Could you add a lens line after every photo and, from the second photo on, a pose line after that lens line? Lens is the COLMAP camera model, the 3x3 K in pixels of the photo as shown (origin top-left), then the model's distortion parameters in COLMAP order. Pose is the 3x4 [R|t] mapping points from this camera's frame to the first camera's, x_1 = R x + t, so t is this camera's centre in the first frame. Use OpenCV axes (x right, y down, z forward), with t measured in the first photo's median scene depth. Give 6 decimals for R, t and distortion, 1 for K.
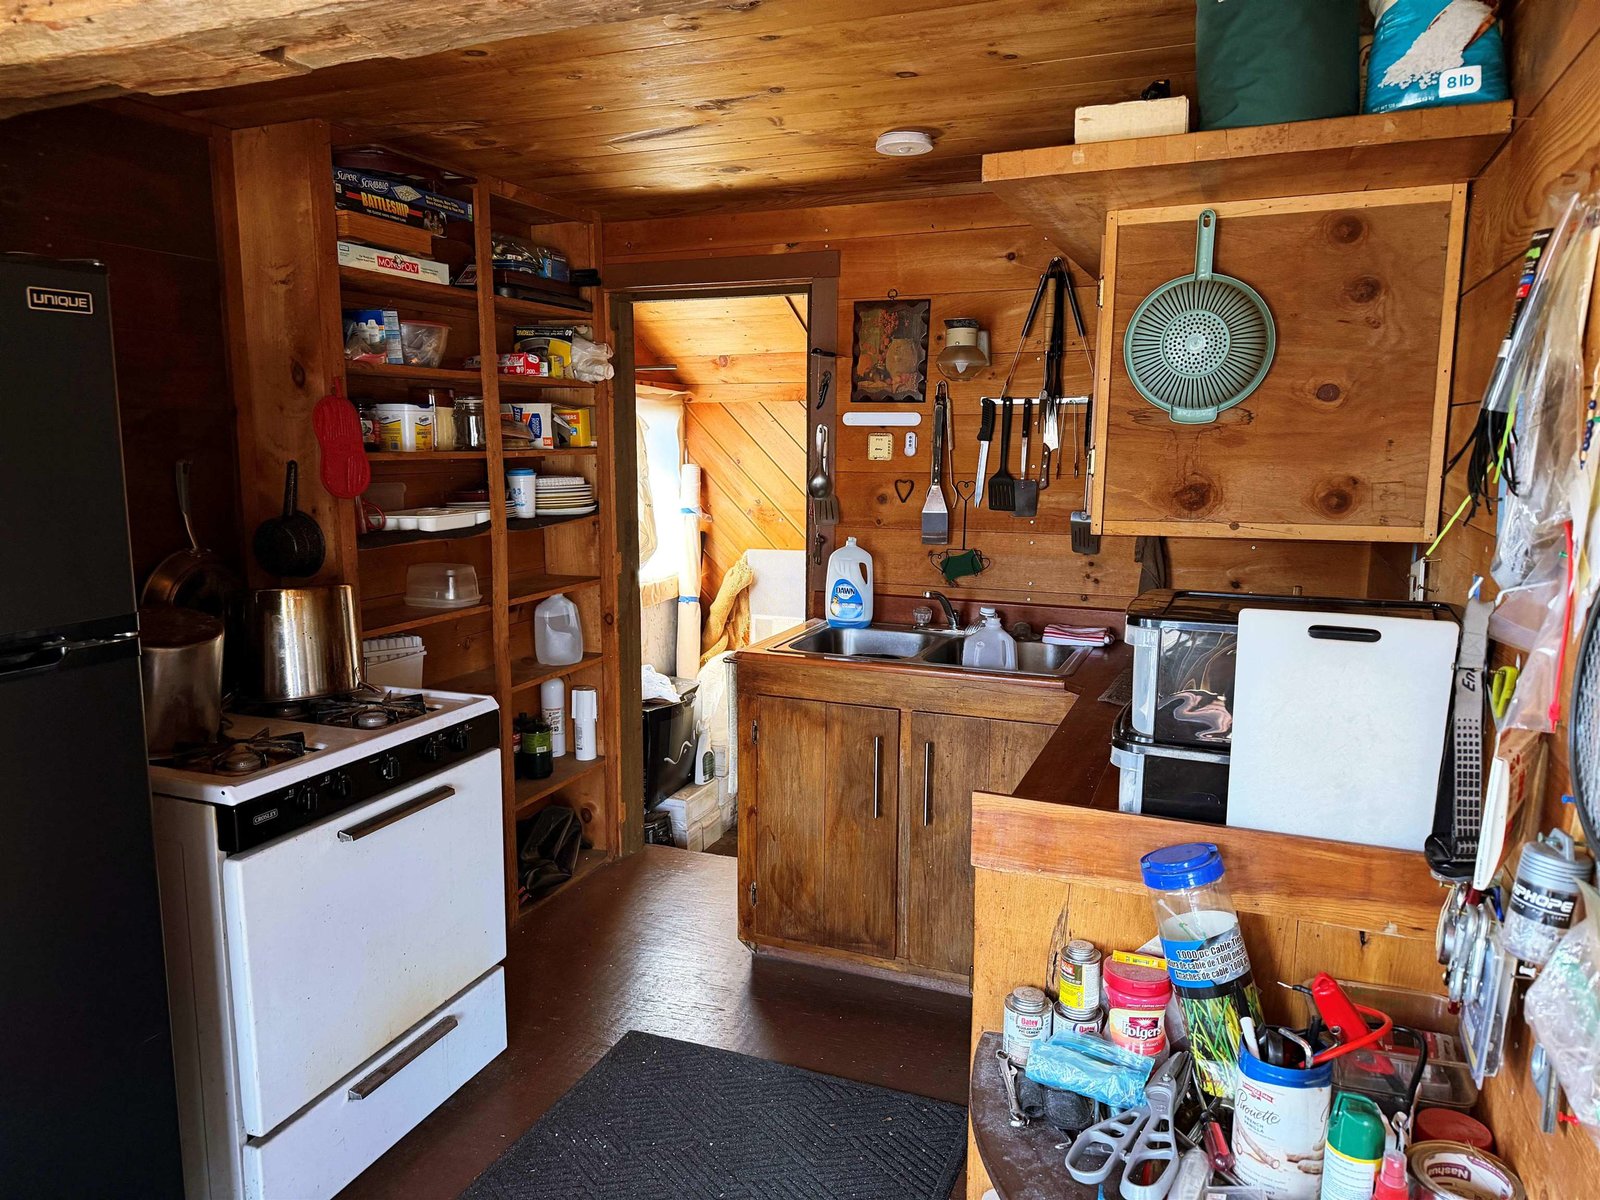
lens RADIAL K [[1121.8, 0, 800.2], [0, 1121.8, 607.1], [0, 0, 1]] dist [0.011734, -0.001739]
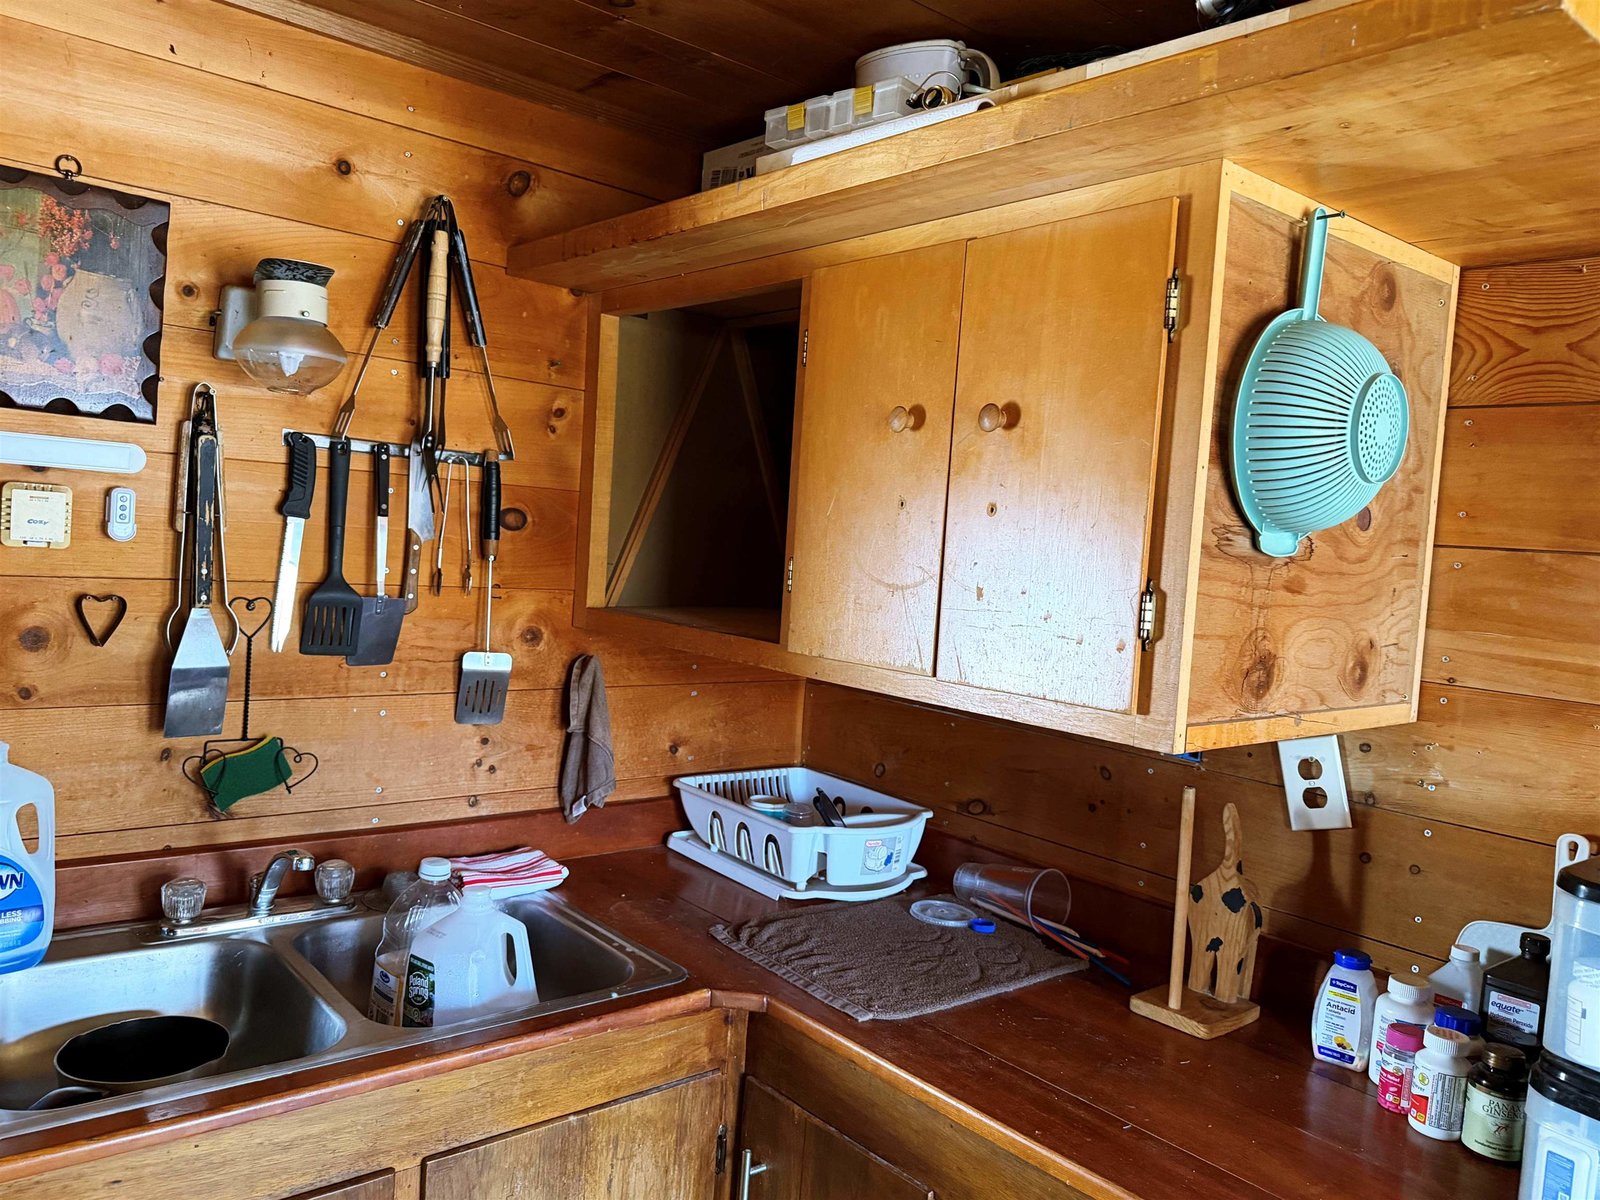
lens RADIAL K [[1195.1, 0, 802.2], [0, 1195.1, 595.2], [0, 0, 1]] dist [0.000631, -0.001492]
pose [[0.462495, -0.013093, 0.886525, -0.196897], [0.071824, 0.997158, -0.022744, -0.084469], [-0.883708, 0.074193, 0.462121, 0.555298]]
